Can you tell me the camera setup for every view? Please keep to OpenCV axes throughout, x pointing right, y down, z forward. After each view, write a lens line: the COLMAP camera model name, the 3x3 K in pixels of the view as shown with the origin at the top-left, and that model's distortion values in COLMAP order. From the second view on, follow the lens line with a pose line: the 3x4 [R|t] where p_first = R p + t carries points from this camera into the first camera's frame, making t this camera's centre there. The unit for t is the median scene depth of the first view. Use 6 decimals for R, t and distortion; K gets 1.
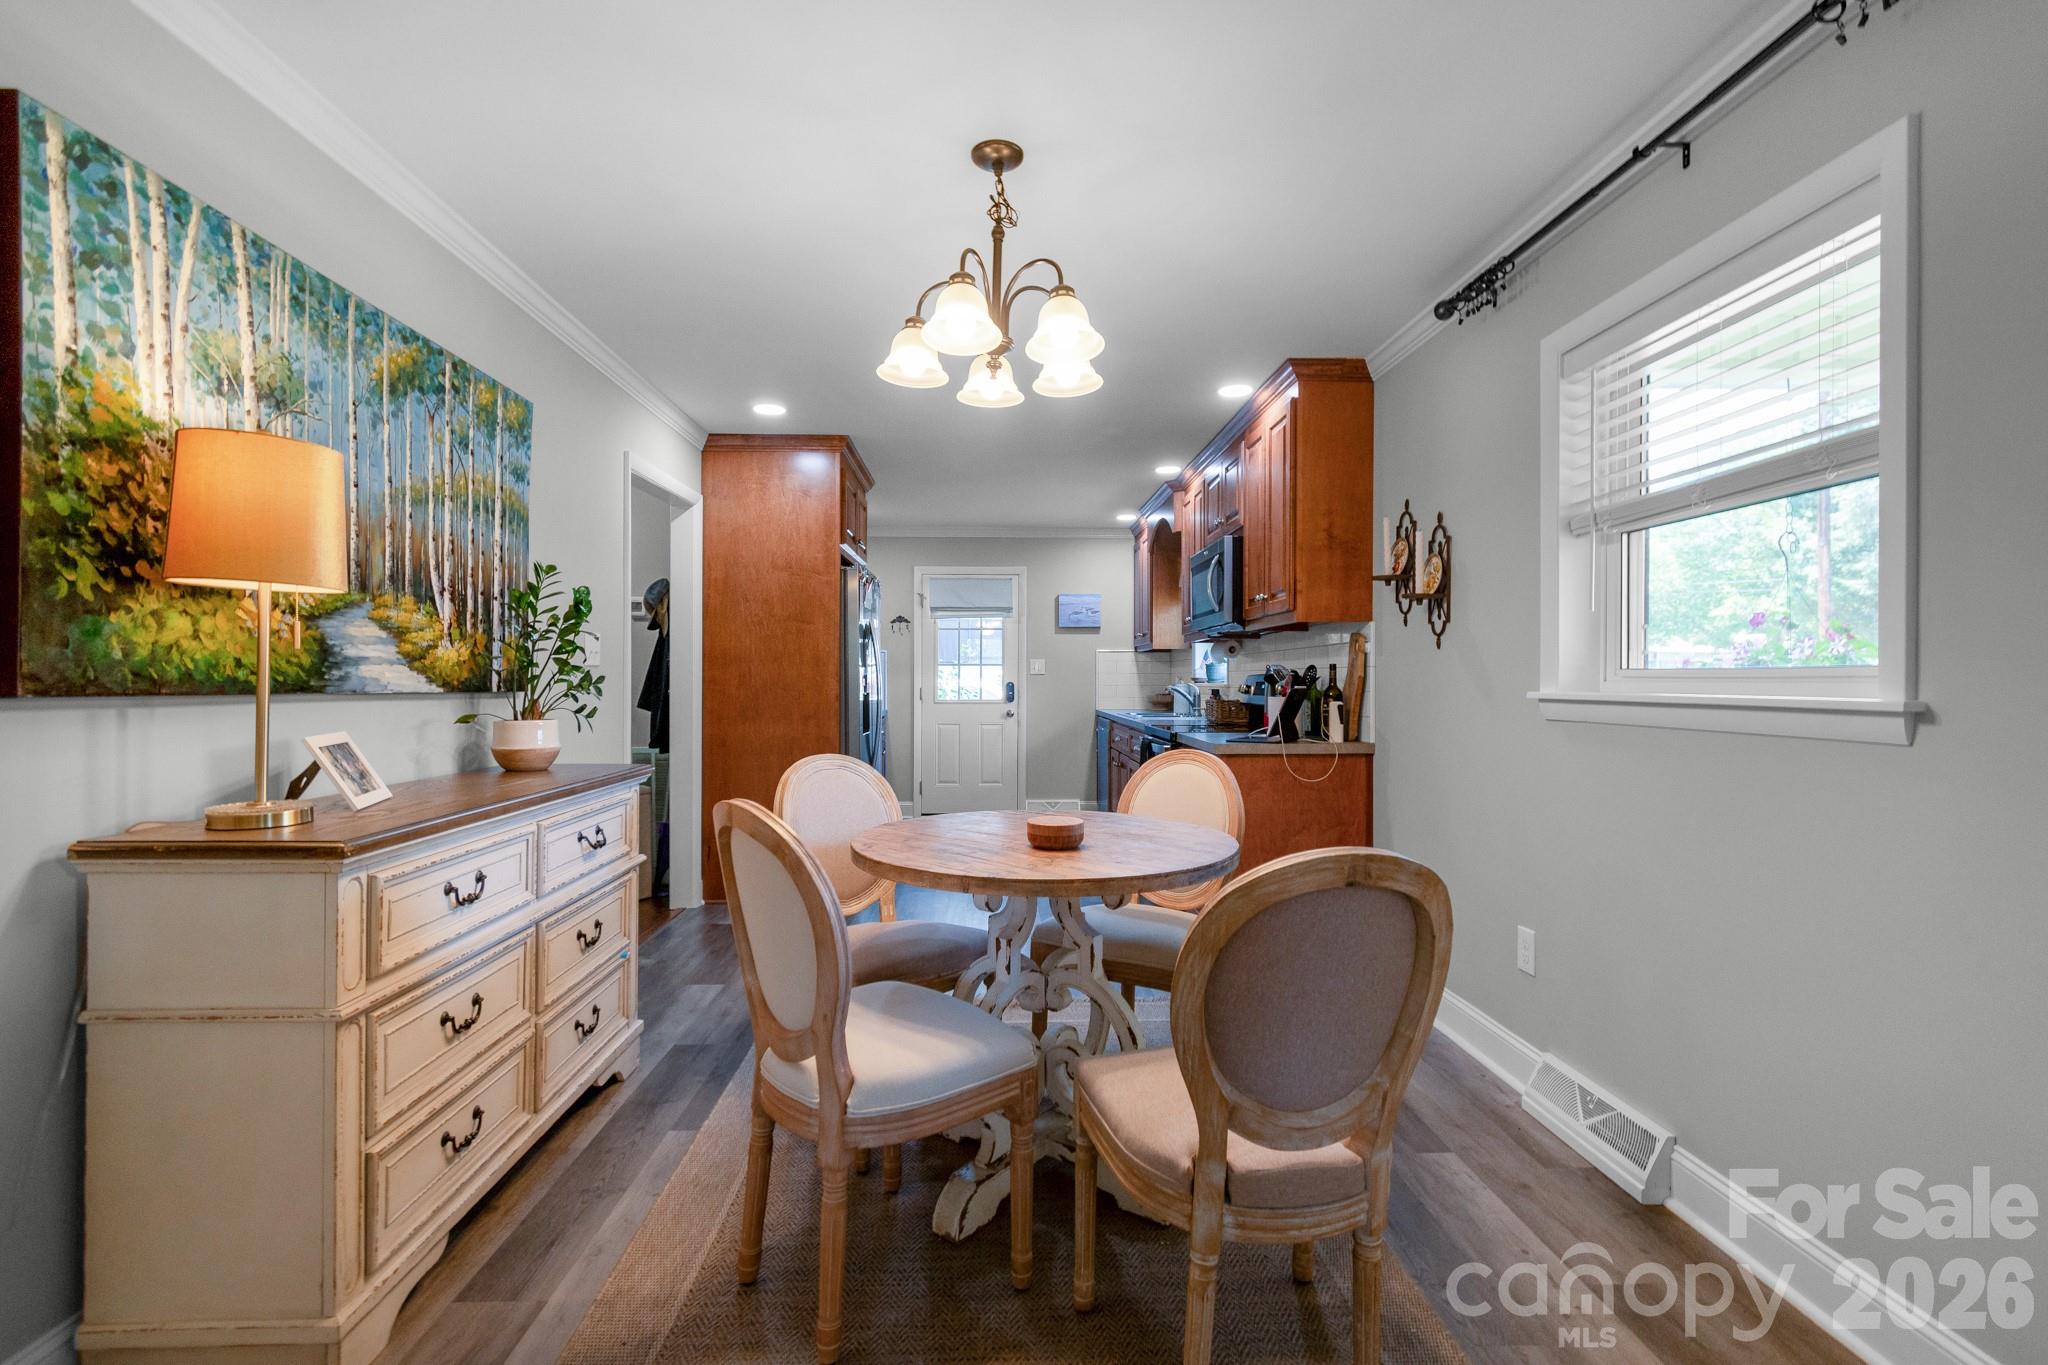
lens RADIAL K [[911.8, 0, 1025.8], [0, 911.8, 690.1], [0, 0, 1]] dist [0.001103, 0.000128]
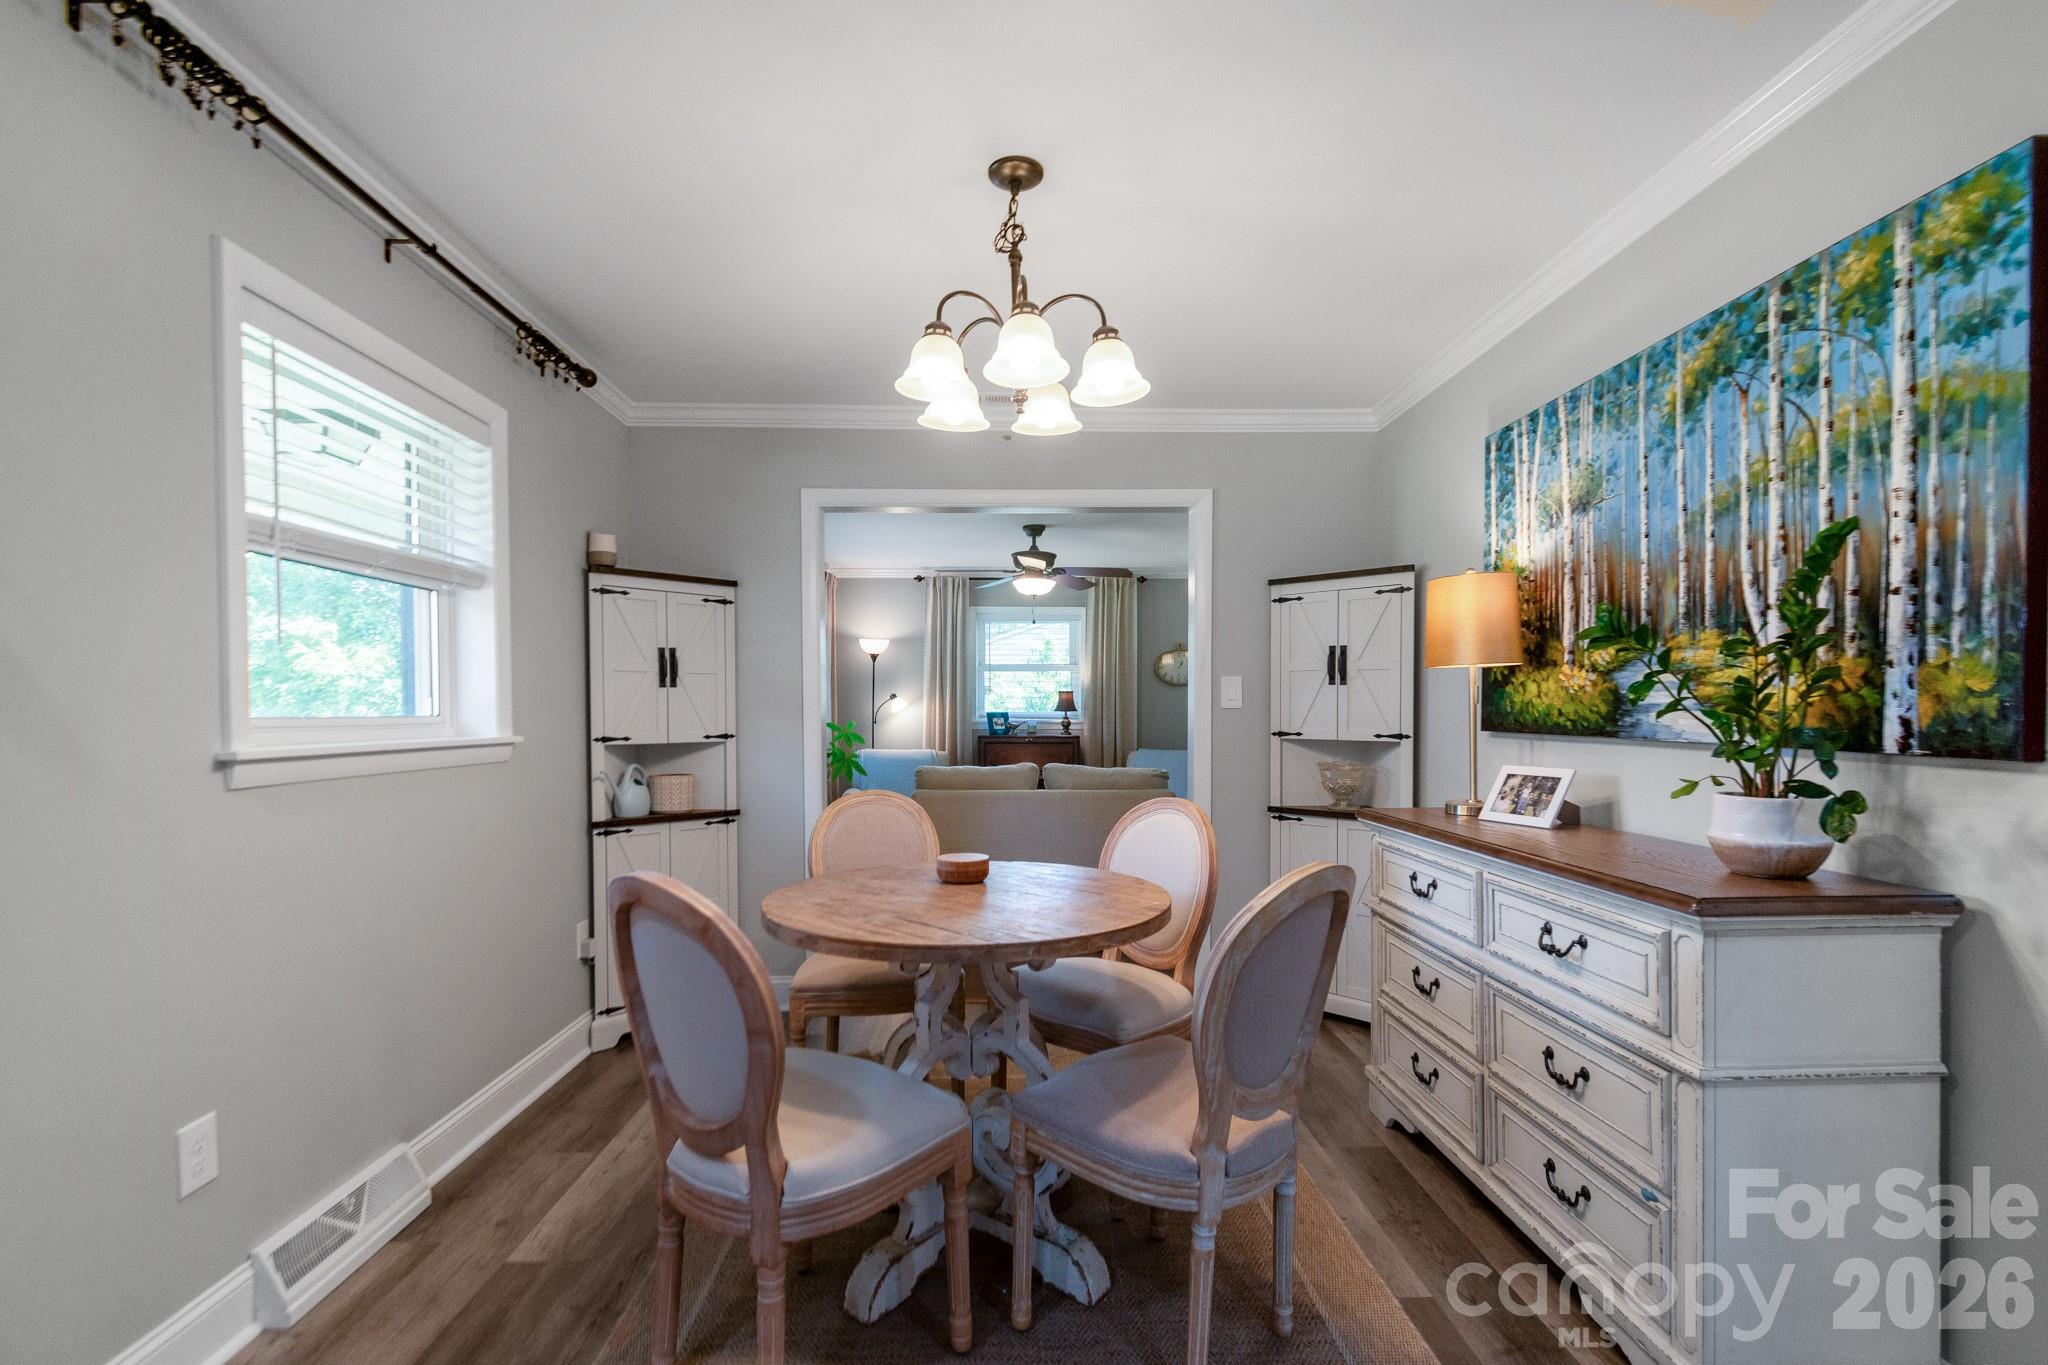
lens RADIAL K [[911.8, 0, 1025.8], [0, 911.8, 690.1], [0, 0, 1]] dist [0.001103, 0.000128]
pose [[-0.999966, 0.002526, 0.007873, -0.044080], [0.002441, 0.999939, -0.010759, -0.038453], [-0.007900, -0.010739, -0.999911, 1.817791]]
